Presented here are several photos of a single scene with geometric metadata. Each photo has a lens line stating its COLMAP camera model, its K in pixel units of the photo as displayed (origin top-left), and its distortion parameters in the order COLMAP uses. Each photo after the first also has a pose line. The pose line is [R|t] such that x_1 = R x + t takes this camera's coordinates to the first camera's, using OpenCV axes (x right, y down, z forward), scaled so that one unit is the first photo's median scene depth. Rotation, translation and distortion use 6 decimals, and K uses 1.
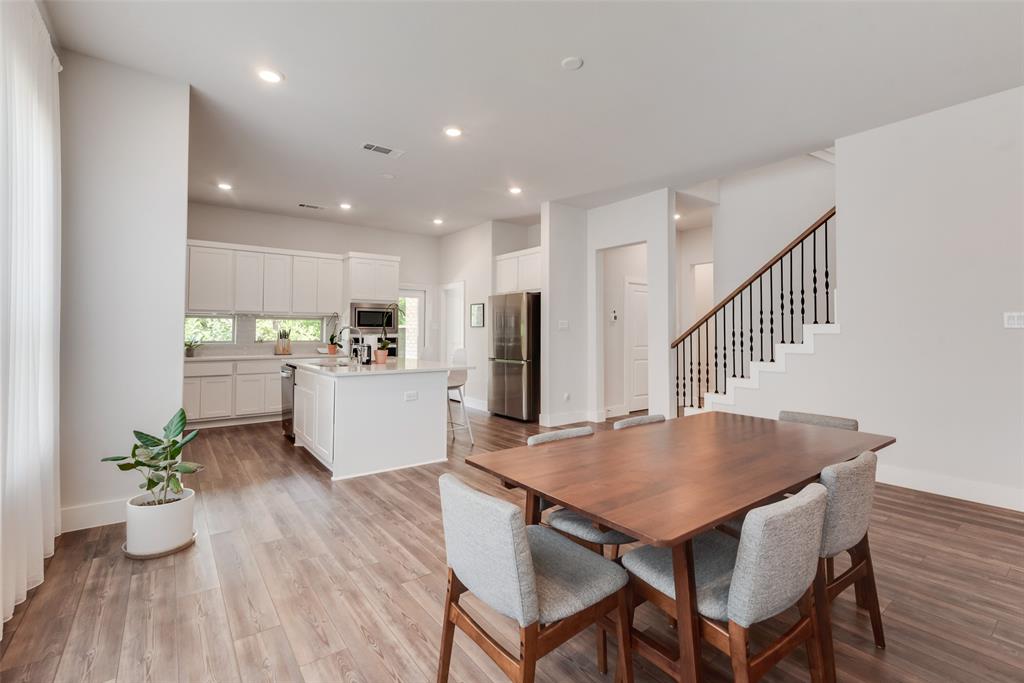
lens RADIAL K [[457.9, 0, 516.2], [0, 457.9, 319.9], [0, 0, 1]] dist [-0.004145, -0.000674]
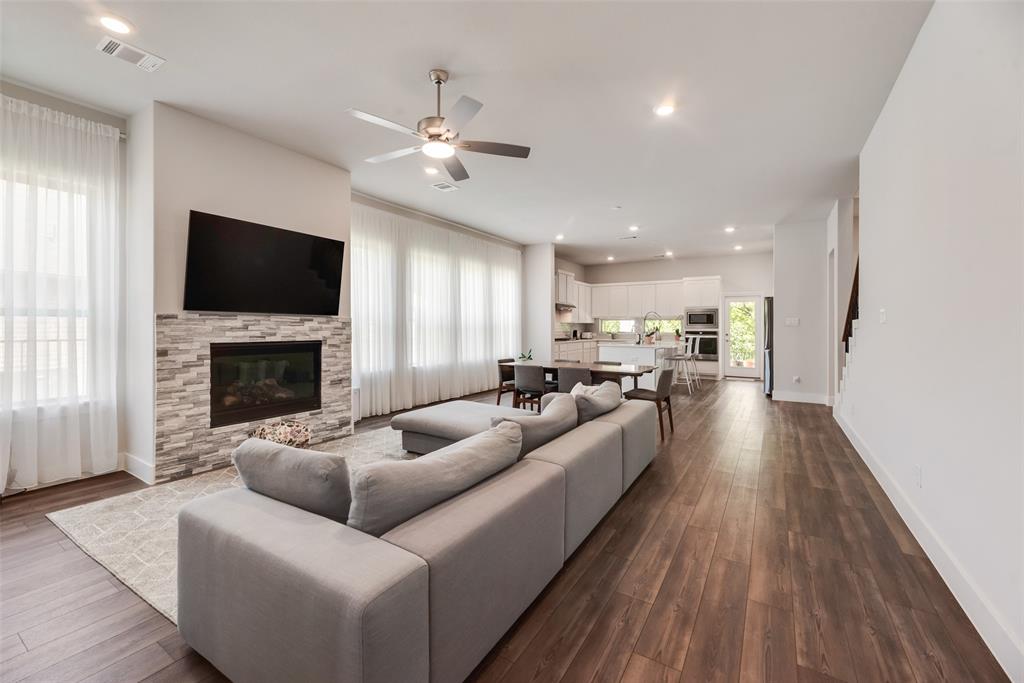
lens RADIAL K [[419.9, 0, 509.6], [0, 419.9, 326.8], [0, 0, 1]] dist [0.002401, -0.000817]
pose [[0.356647, -0.005379, -0.934224, 0.834202], [0.026053, 0.999652, 0.004190, 0.001898], [0.933876, -0.025834, 0.356663, -0.111595]]
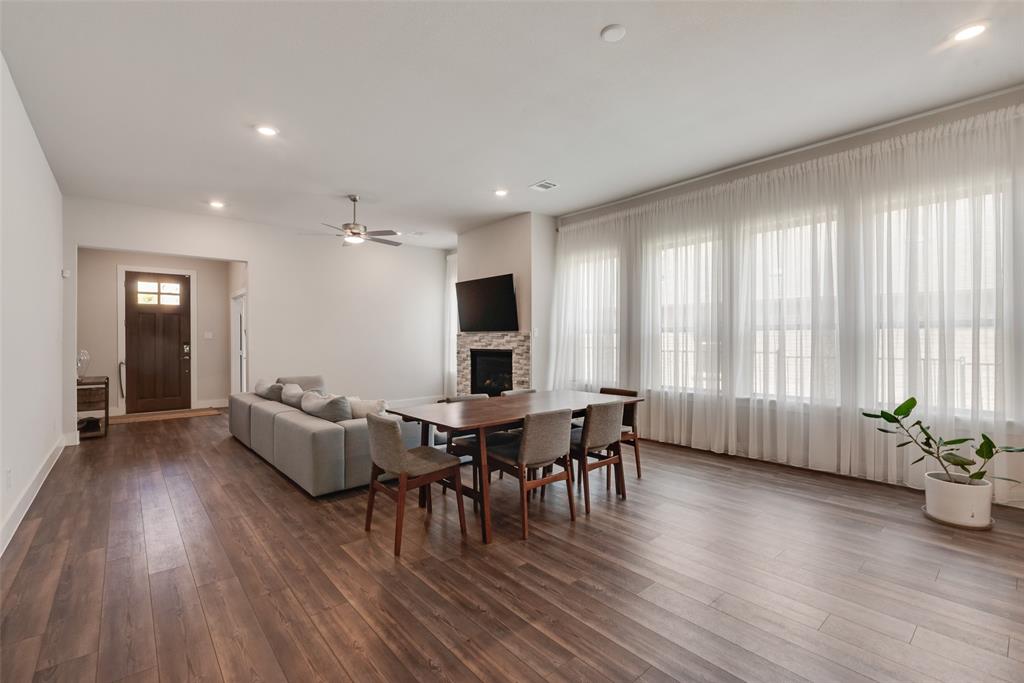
lens RADIAL K [[449.2, 0, 515.7], [0, 449.2, 340.5], [0, 0, 1]] dist [-0.010326, 0.000177]
pose [[-0.997243, -0.001875, -0.074183, 0.168965], [0.000284, 0.999577, -0.029082, 0.026738], [0.074207, -0.029022, -0.996820, 0.811141]]
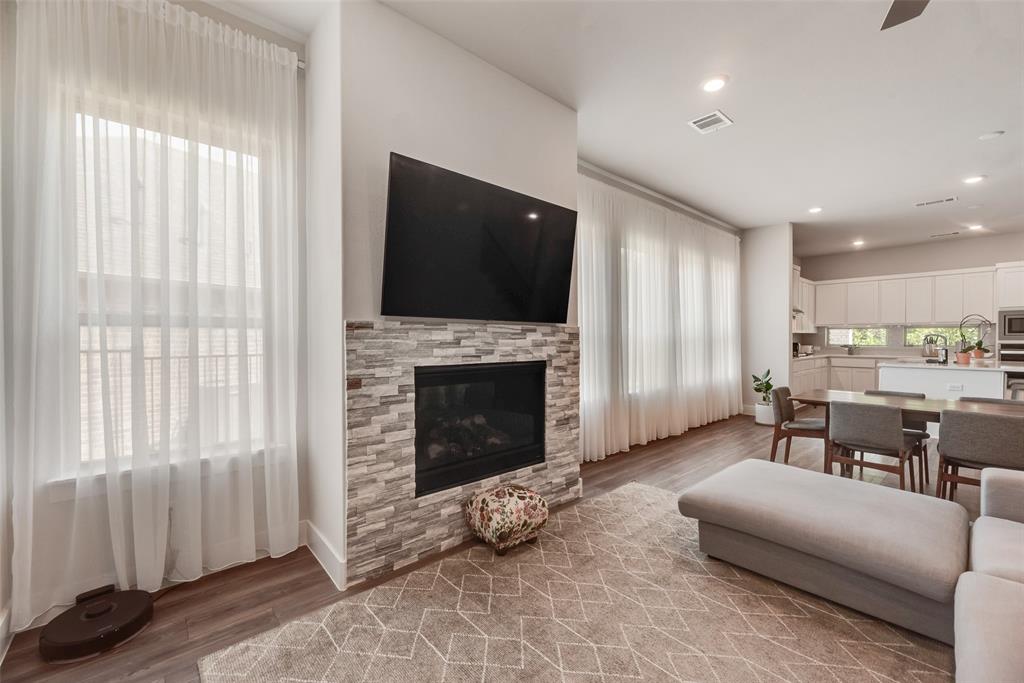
lens RADIAL K [[419.9, 0, 512.8], [0, 419.9, 342.4], [0, 0, 1]] dist [0.002401, -0.000817]
pose [[0.081954, 0.003781, -0.996629, 0.548026], [0.029958, 0.999532, 0.006255, -0.004632], [0.996186, -0.030370, 0.081803, -0.224477]]
